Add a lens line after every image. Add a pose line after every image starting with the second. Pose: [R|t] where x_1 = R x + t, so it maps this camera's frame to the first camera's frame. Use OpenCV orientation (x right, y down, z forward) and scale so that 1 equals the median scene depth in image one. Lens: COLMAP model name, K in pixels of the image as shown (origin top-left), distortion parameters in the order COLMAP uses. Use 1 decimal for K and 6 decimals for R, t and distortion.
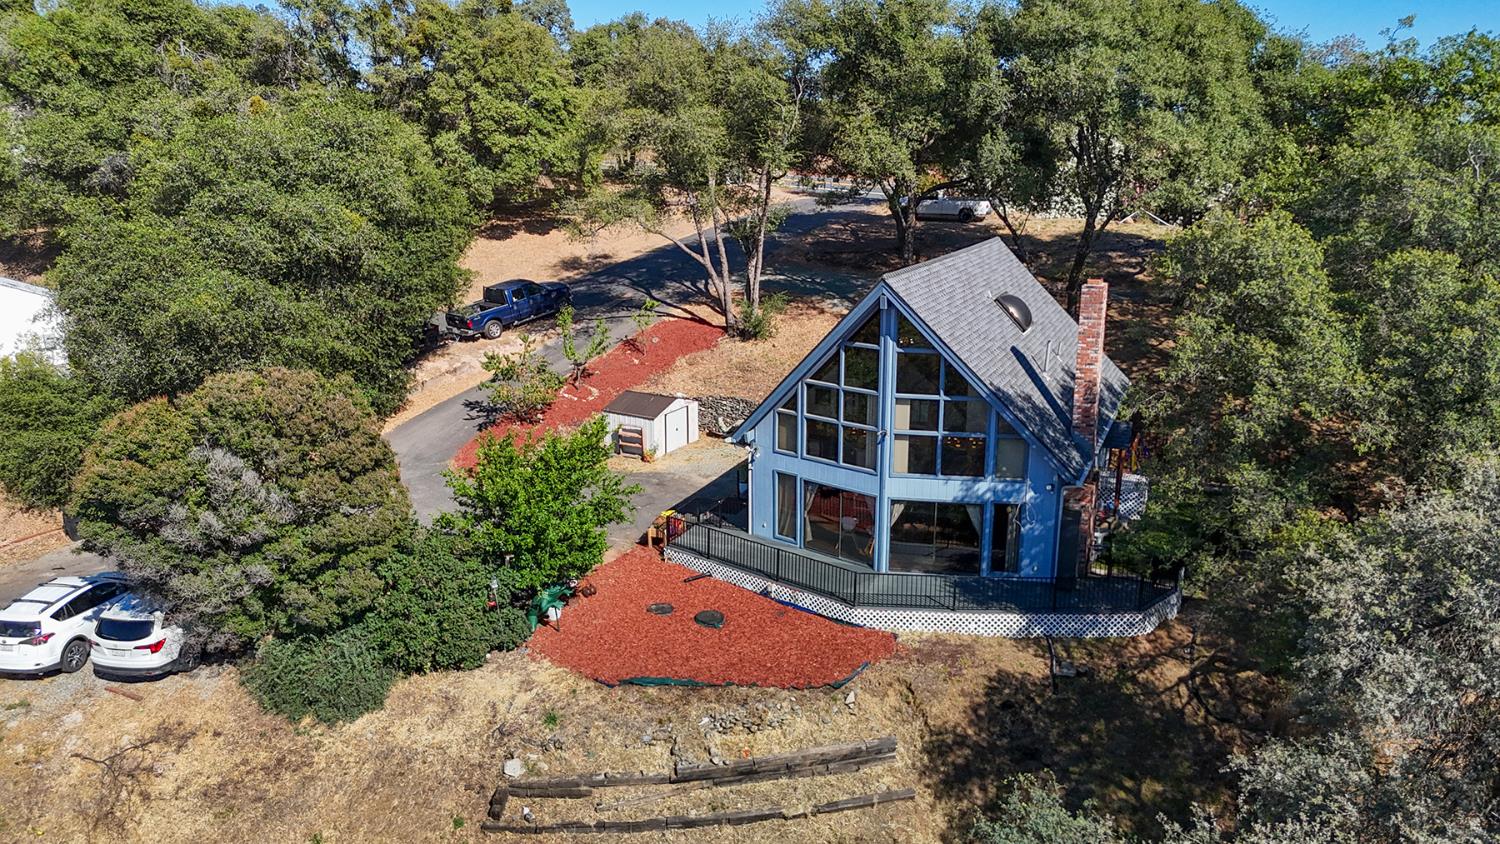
lens RADIAL K [[1092.4, 0, 747.4], [0, 1092.4, 415.5], [0, 0, 1]] dist [0.073817, -0.070452]
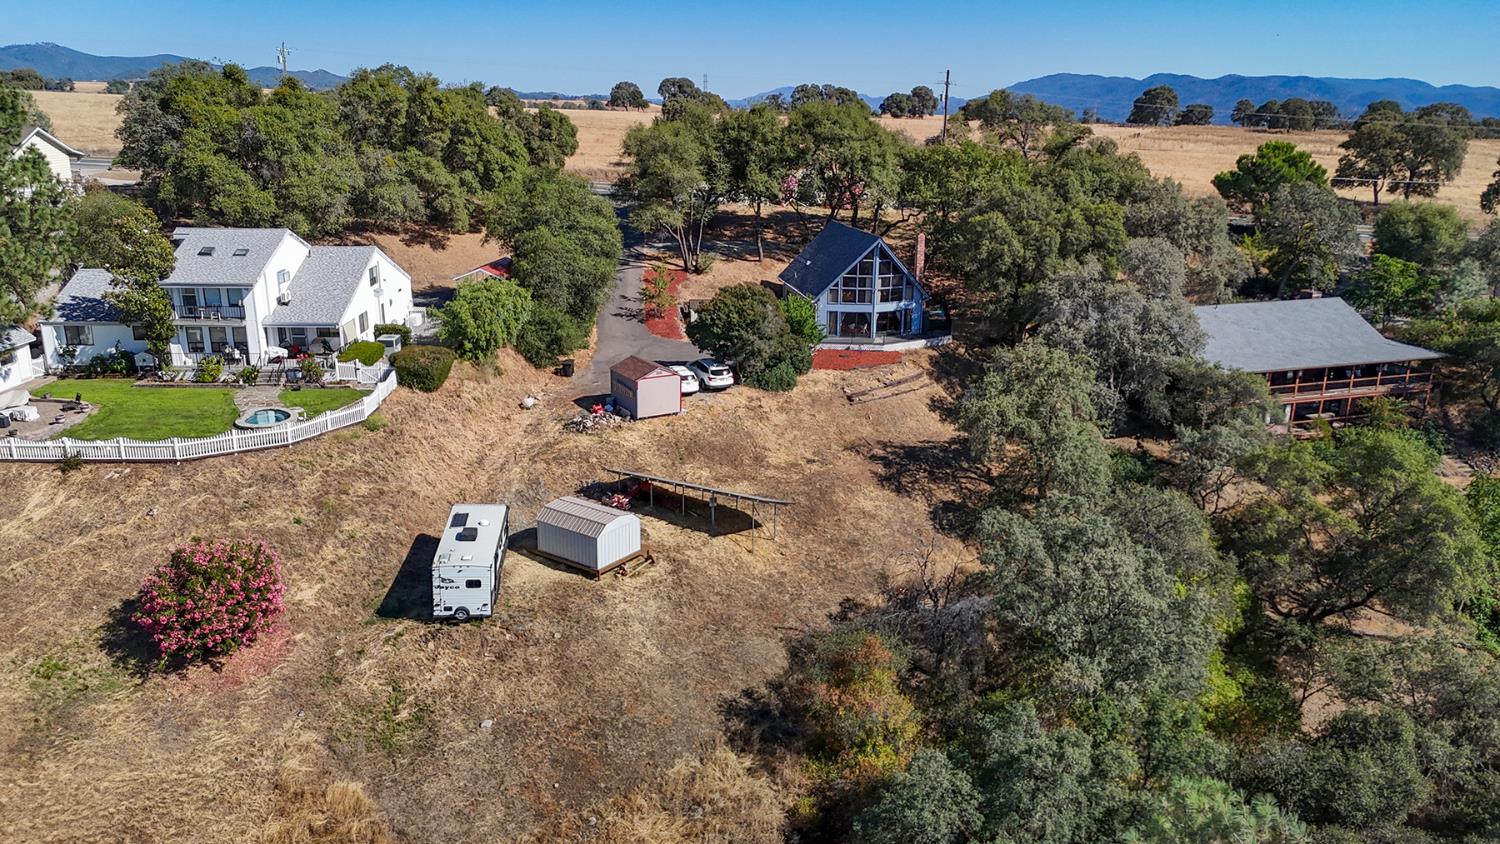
lens RADIAL K [[1092.4, 0, 747.4], [0, 1092.4, 415.5], [0, 0, 1]] dist [0.073817, -0.070452]
pose [[0.823396, -0.156079, 0.545581, -1.842036], [0.134829, 0.987708, 0.079077, 0.072151], [-0.551217, 0.008448, 0.834319, -1.299742]]
